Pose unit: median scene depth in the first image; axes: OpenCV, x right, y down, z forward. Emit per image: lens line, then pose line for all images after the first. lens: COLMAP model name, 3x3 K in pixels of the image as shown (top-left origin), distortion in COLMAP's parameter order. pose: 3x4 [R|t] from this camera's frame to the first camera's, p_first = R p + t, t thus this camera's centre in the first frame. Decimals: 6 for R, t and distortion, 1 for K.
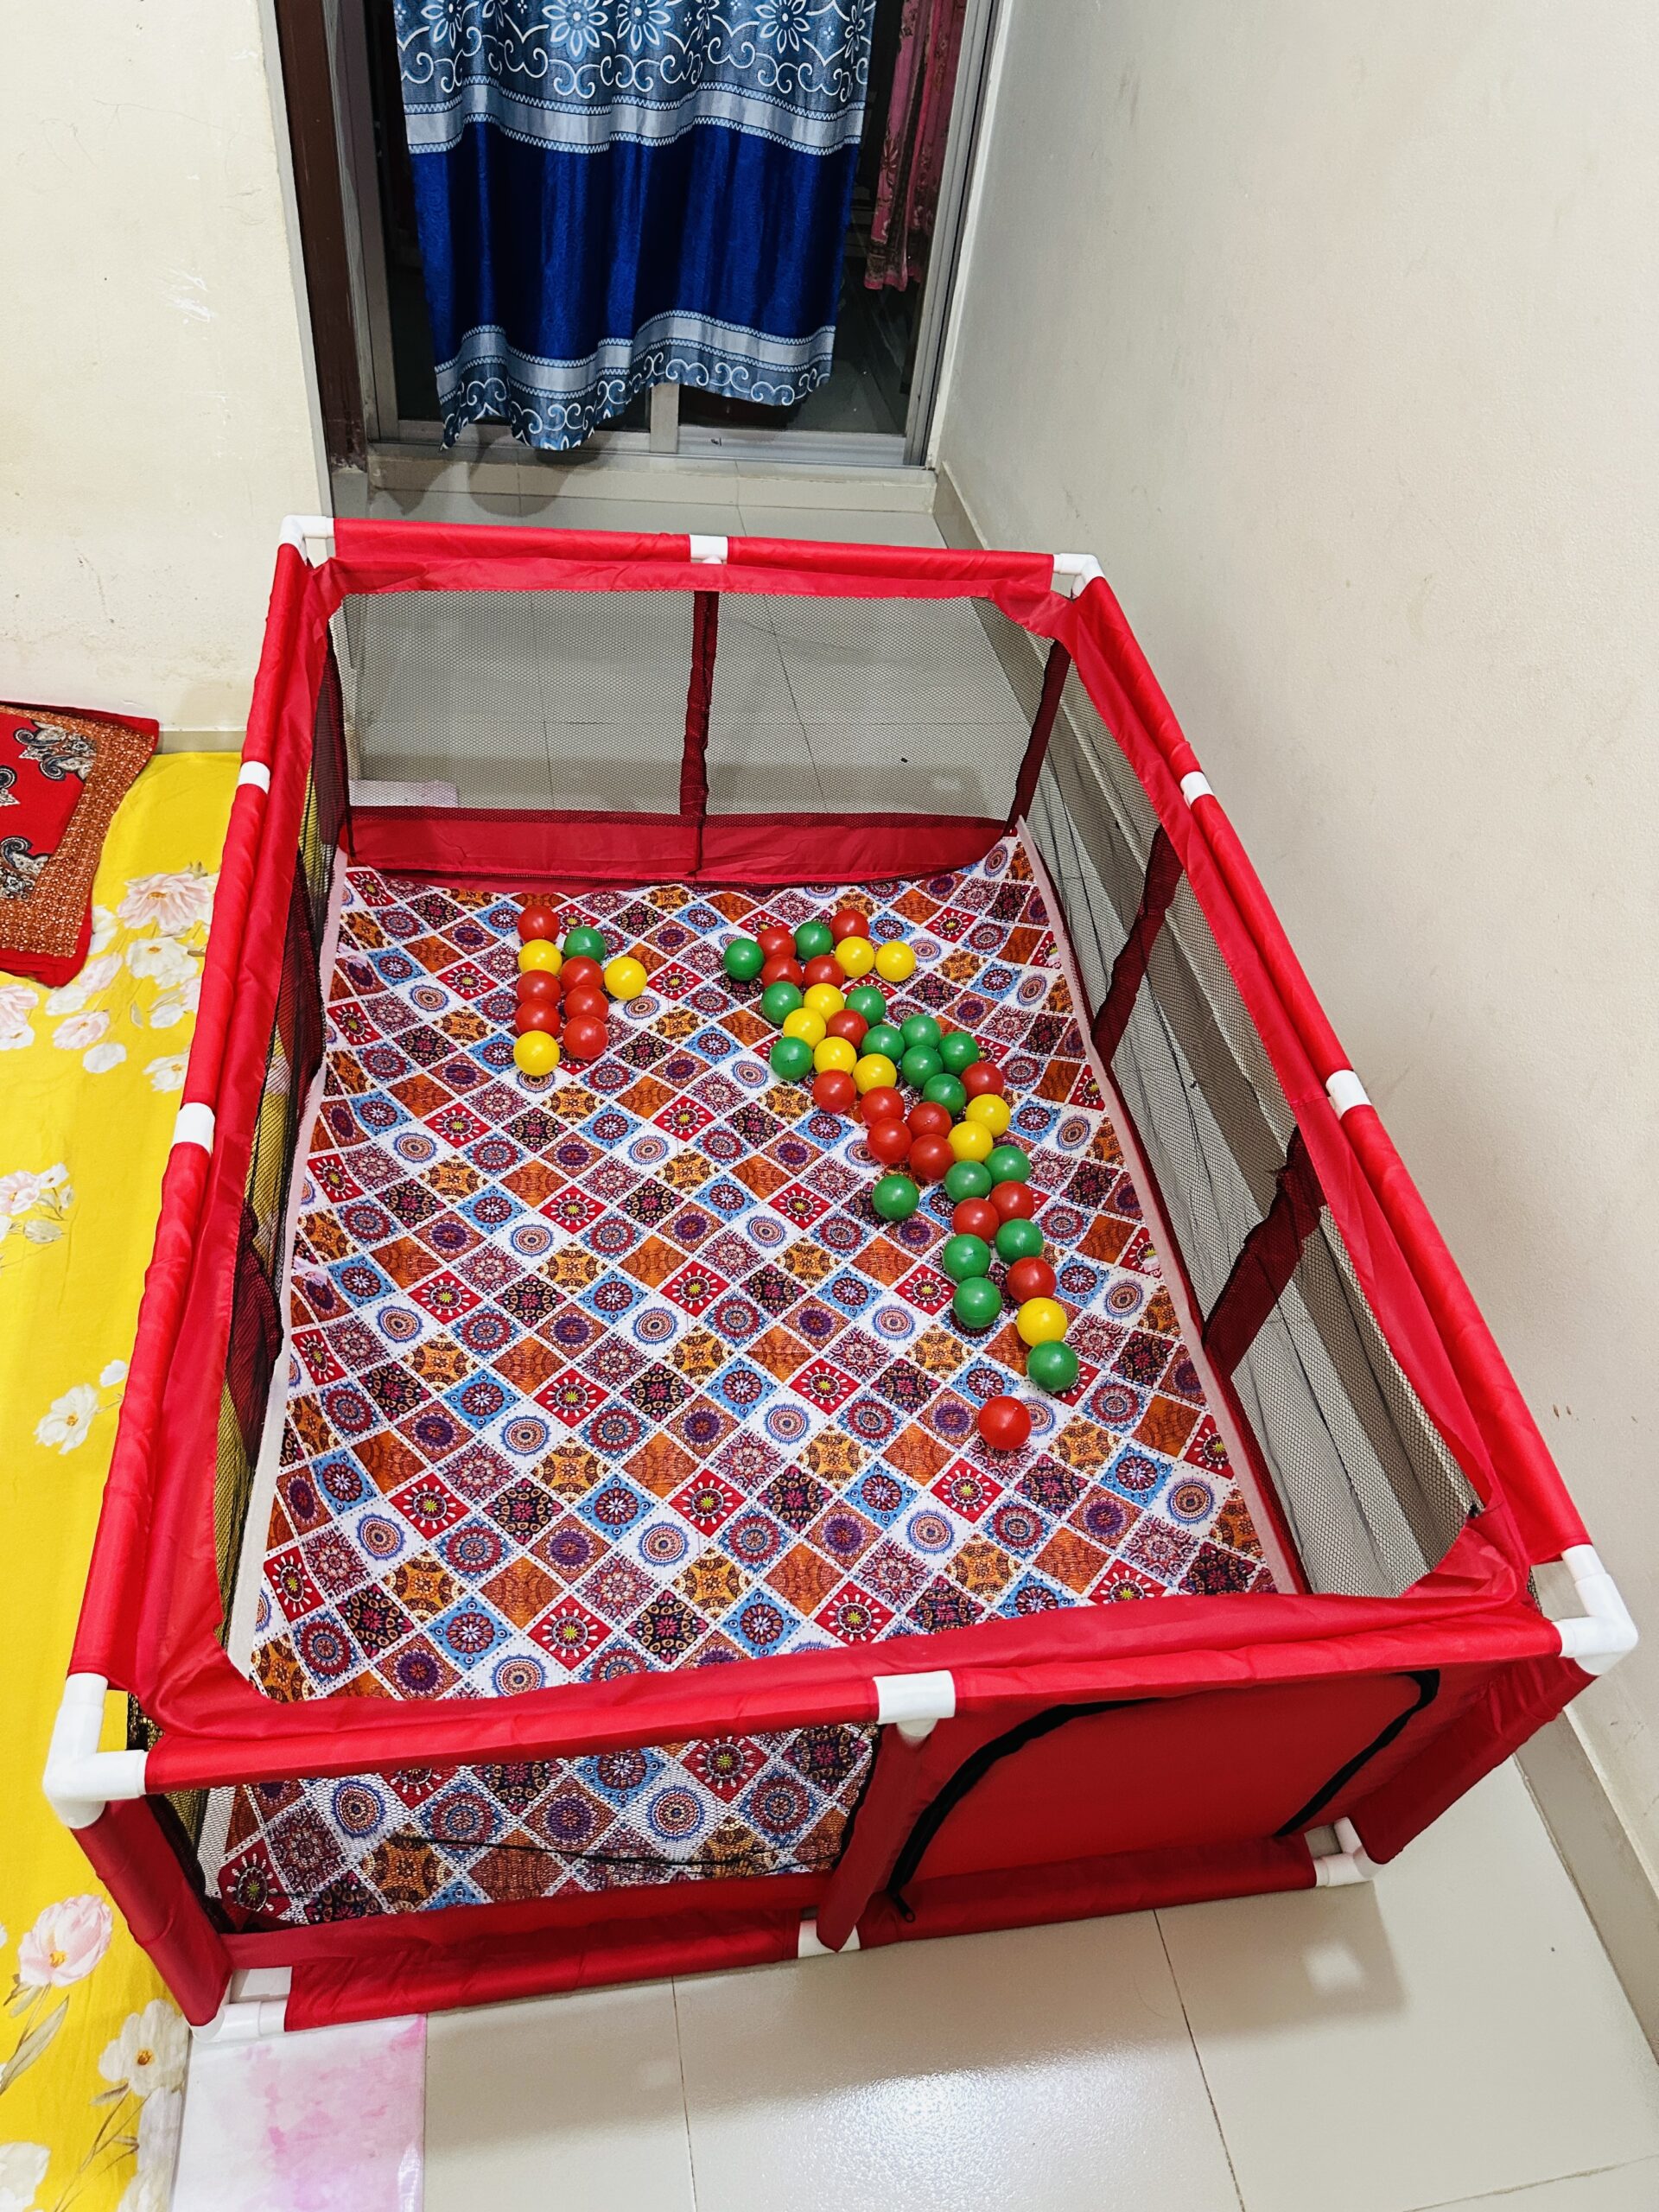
lens RADIAL K [[1566.9, 0, 831.5], [0, 1566.9, 1102.7], [0, 0, 1]] dist [0.209115, -0.389900]
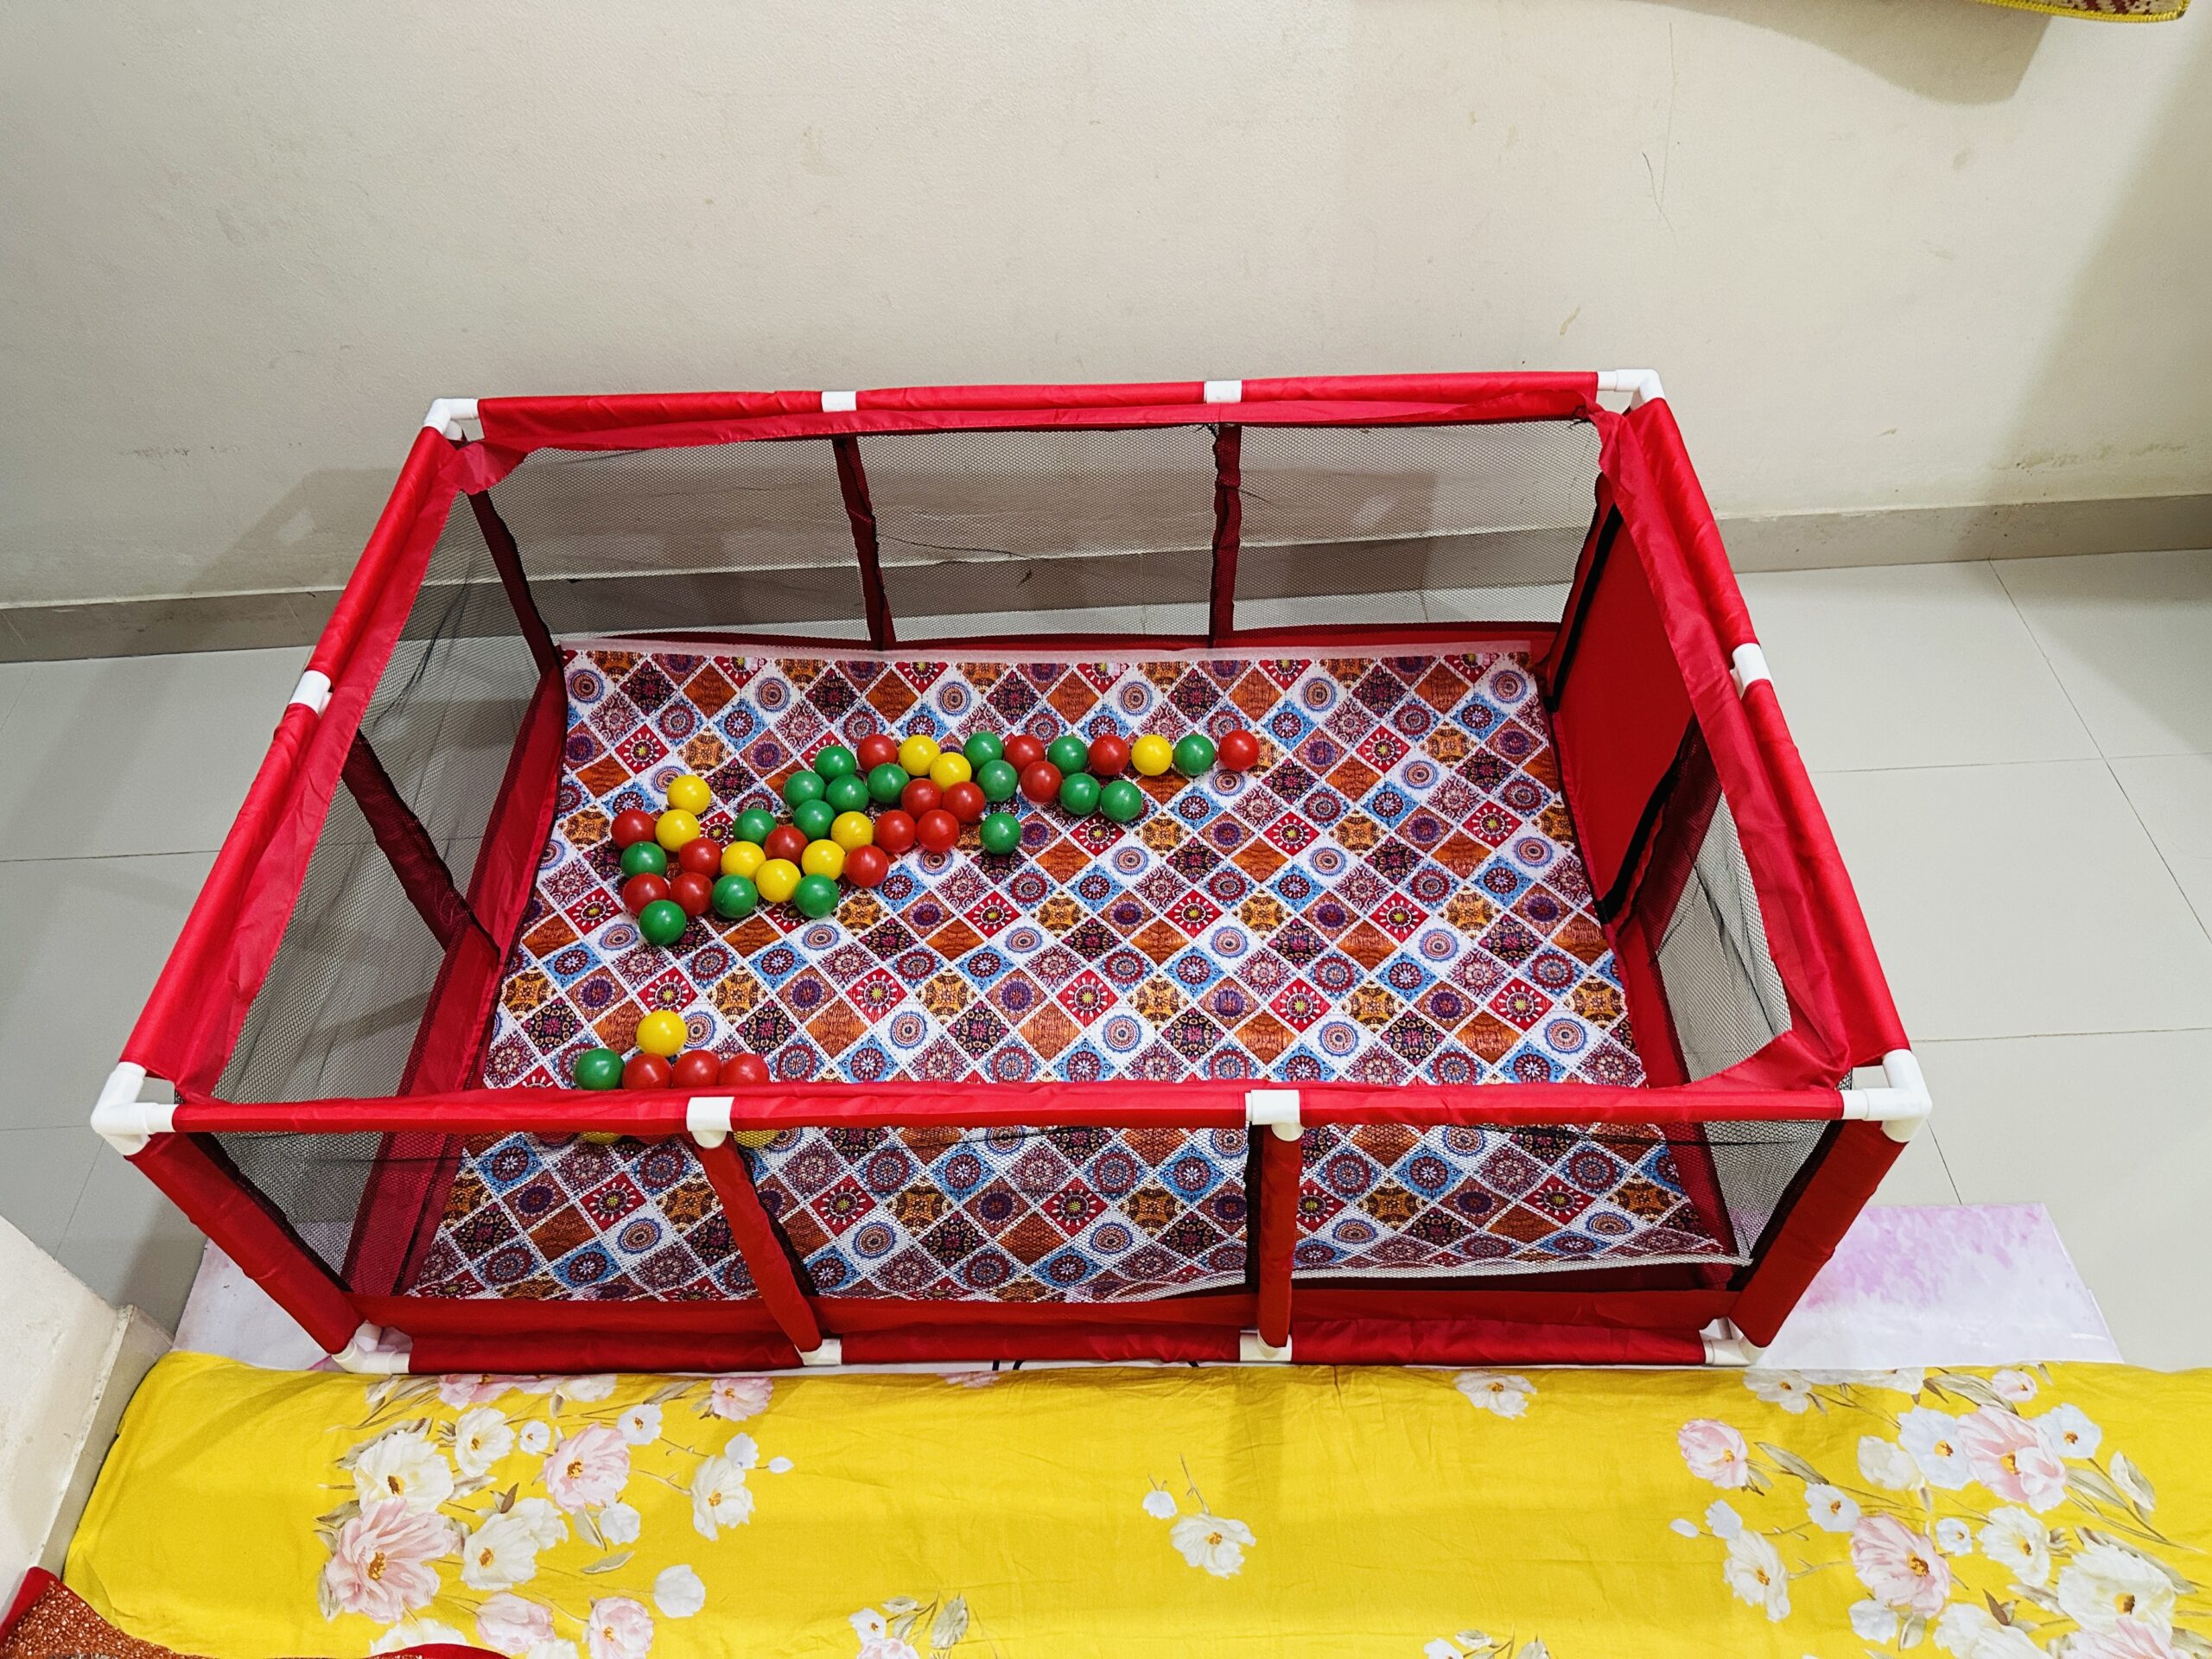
lens RADIAL K [[1573.2, 0, 1109.8], [0, 1573.2, 812.6], [0, 0, 1]] dist [0.217618, -0.405965]
pose [[0.150646, -0.826663, 0.542157, -0.505256], [0.755601, 0.449919, 0.476067, -0.394853], [-0.637474, 0.337937, 0.692406, 0.177103]]
